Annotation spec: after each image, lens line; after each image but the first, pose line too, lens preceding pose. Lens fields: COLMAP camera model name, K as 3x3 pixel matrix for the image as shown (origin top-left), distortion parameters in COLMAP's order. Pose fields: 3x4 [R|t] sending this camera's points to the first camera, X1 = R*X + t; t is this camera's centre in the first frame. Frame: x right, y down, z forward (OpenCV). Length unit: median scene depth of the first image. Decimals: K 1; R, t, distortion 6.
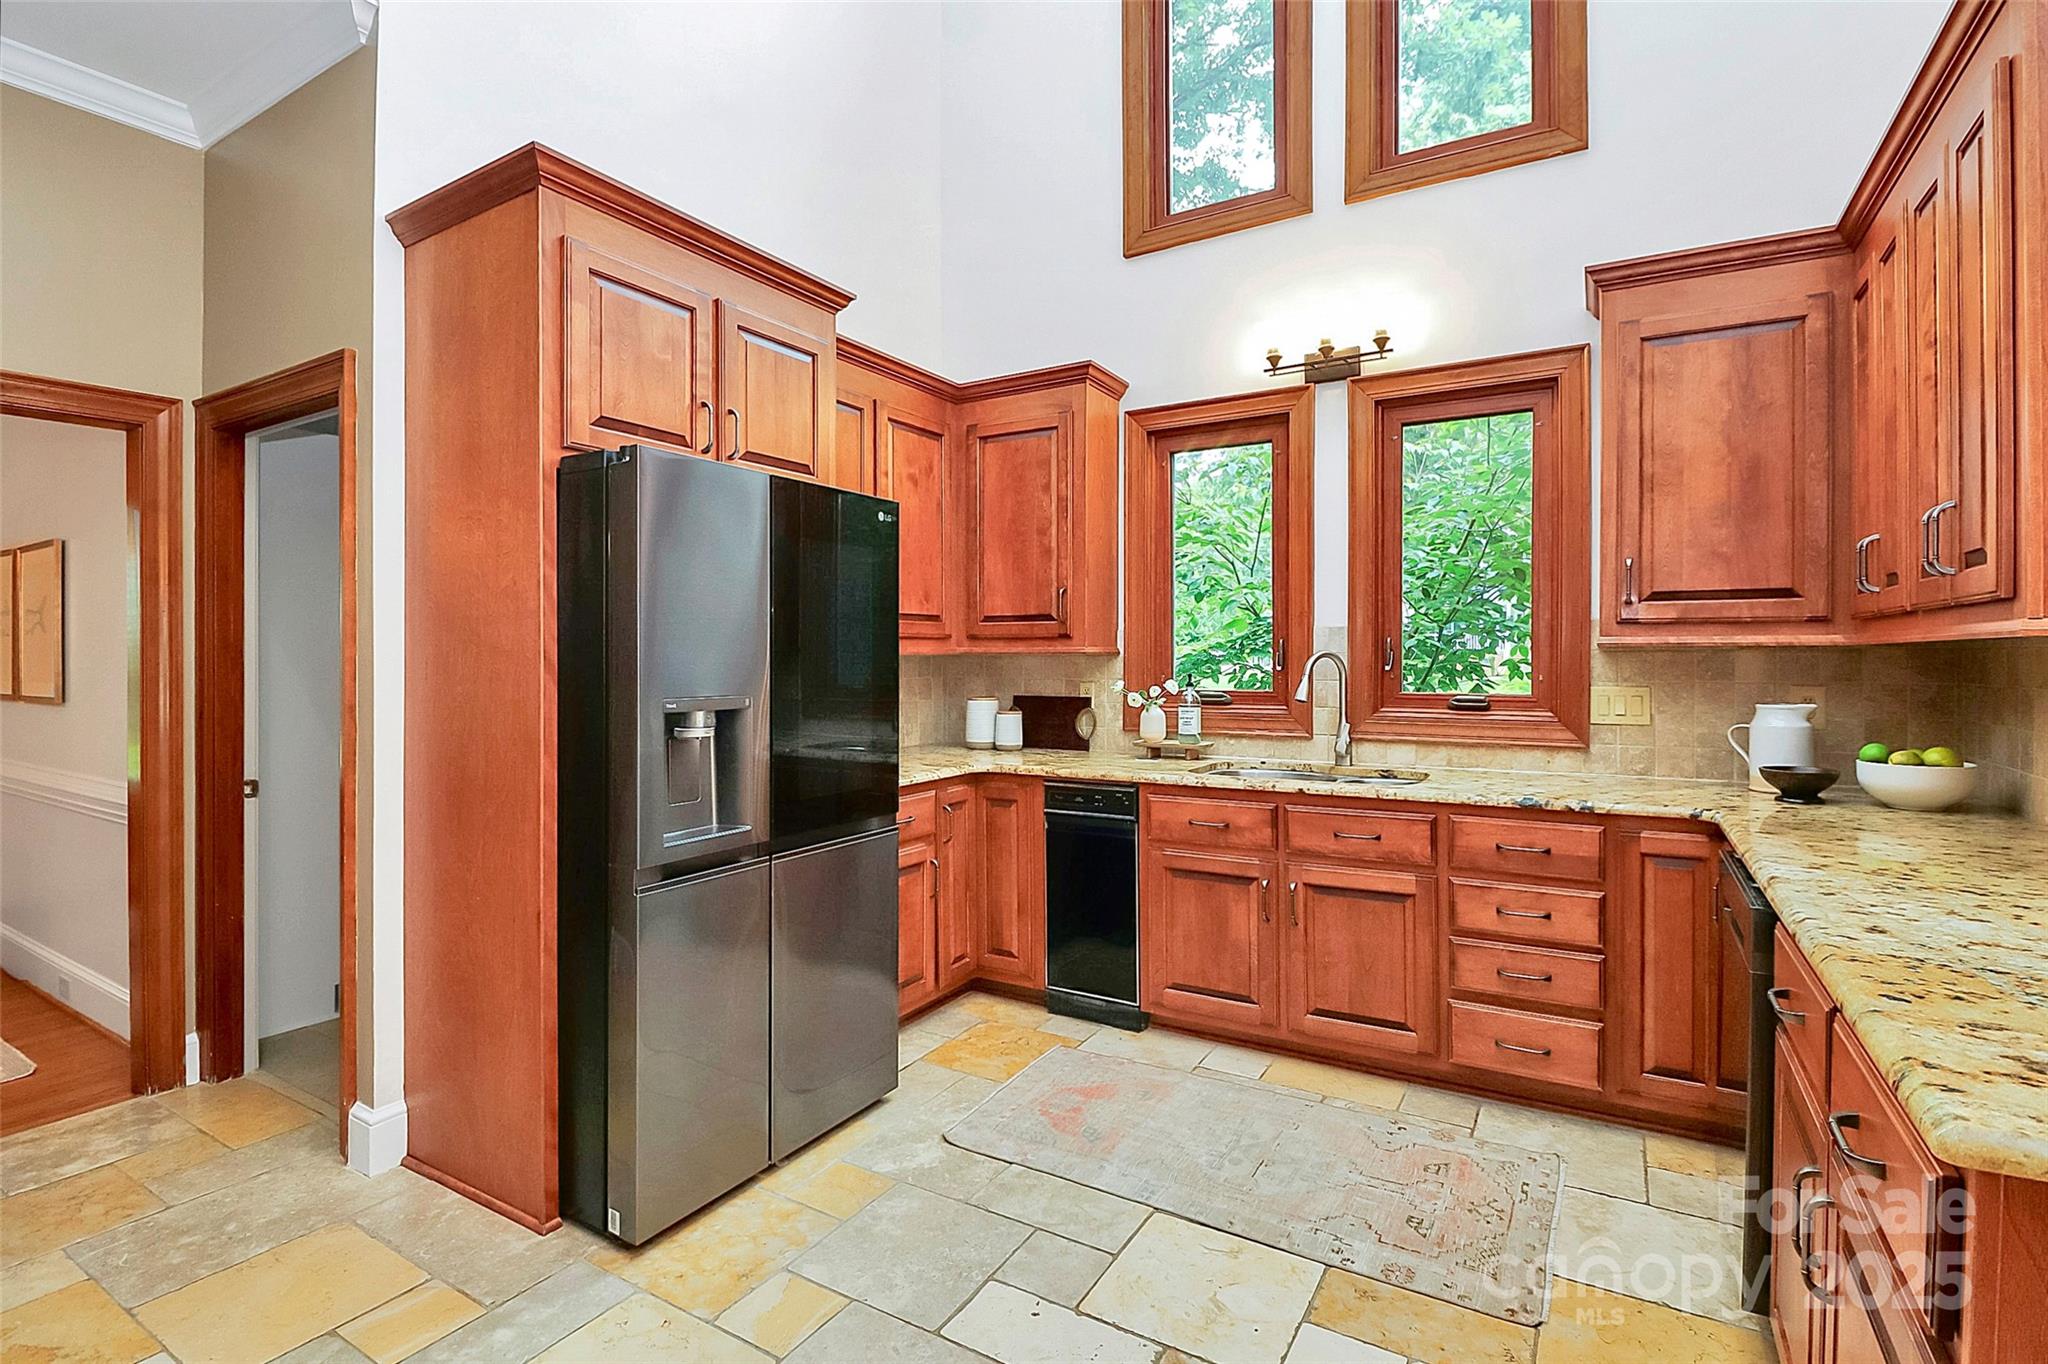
lens RADIAL K [[962.2, 0, 1026.8], [0, 962.2, 657.4], [0, 0, 1]] dist [0.000248, -0.011547]
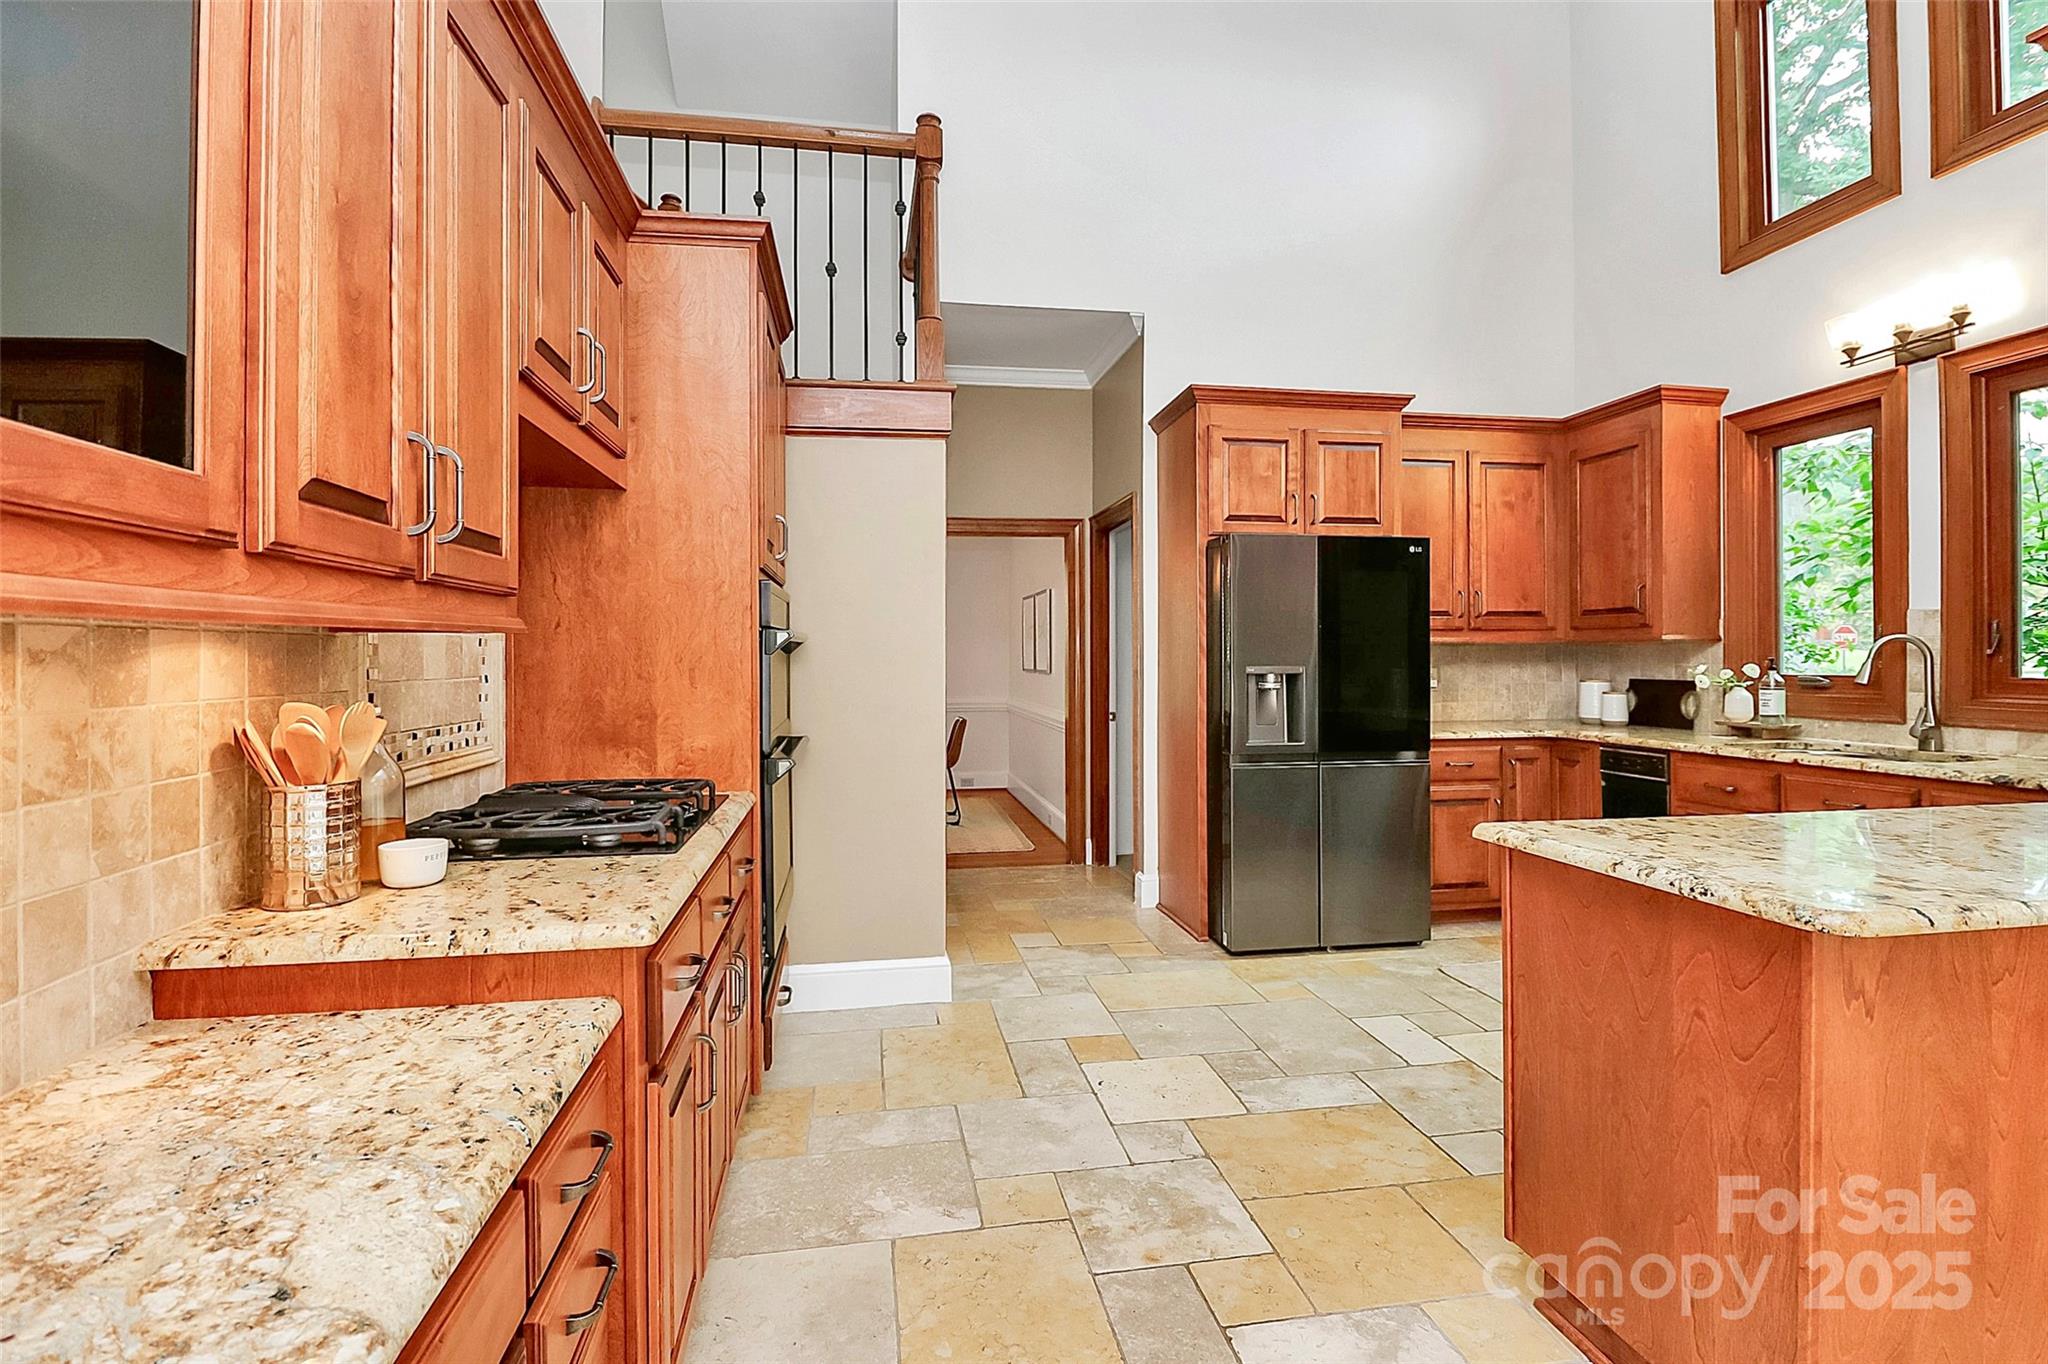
lens RADIAL K [[969.2, 0, 1022.3], [0, 969.2, 643.8], [0, 0, 1]] dist [0.000472, -0.015544]
pose [[0.649080, -0.009735, -0.760658, 0.512929], [0.000634, 0.999925, -0.012256, 0.015259], [0.760720, 0.007472, 0.649037, -0.370908]]
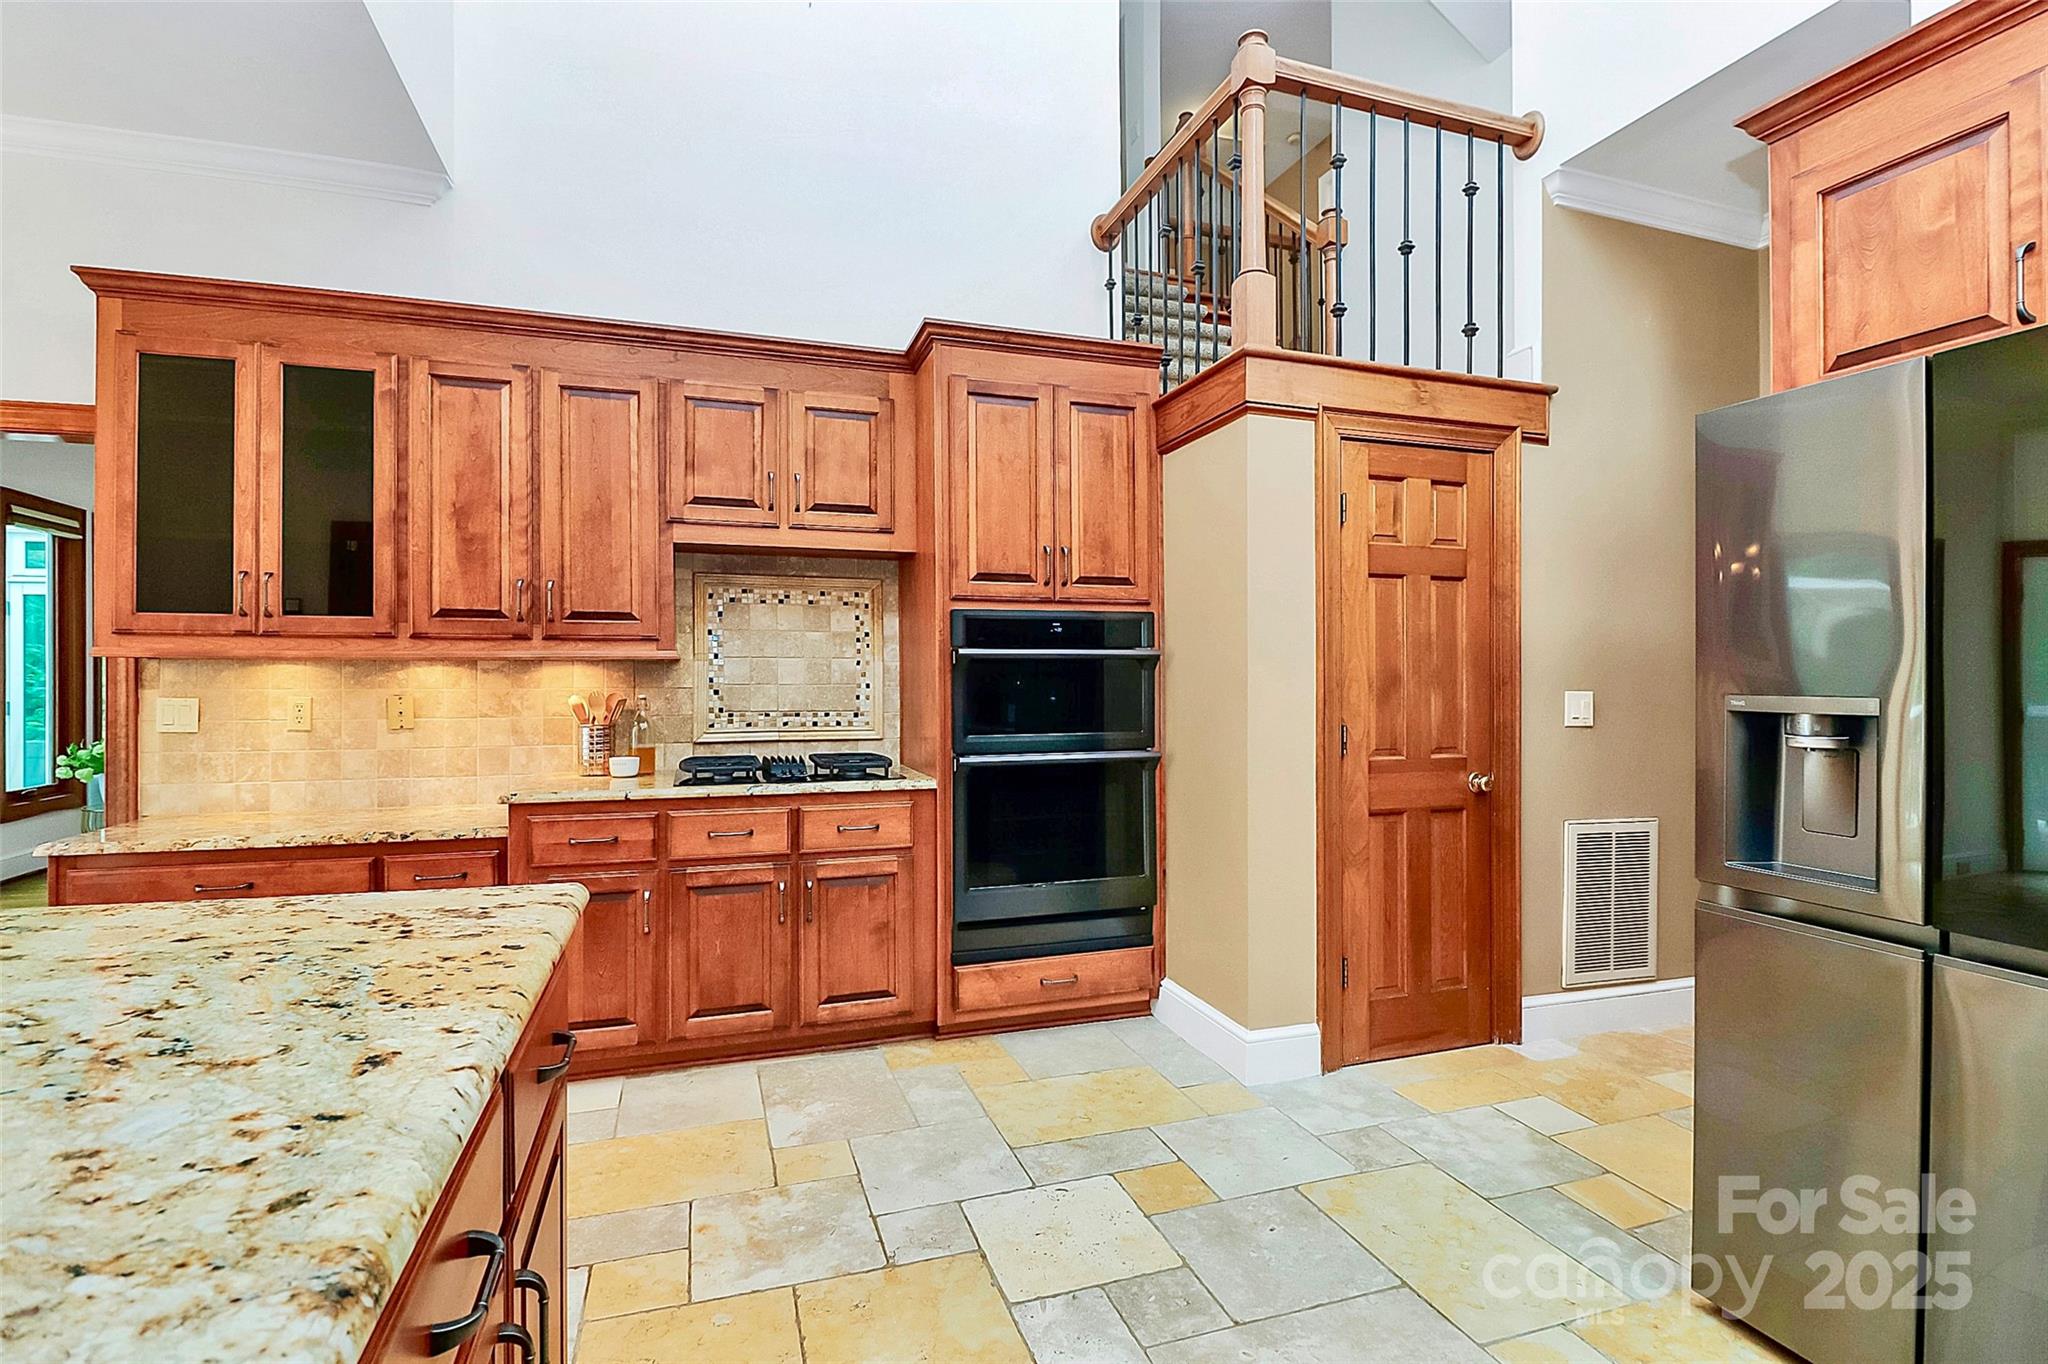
lens RADIAL K [[958.4, 0, 1019.9], [0, 958.4, 676.9], [0, 0, 1]] dist [0.003694, -0.013993]
pose [[-0.651720, -0.000171, -0.758460, 0.449709], [-0.002896, 0.999993, 0.002264, 0.018463], [0.758454, 0.003672, -0.651716, 0.706485]]
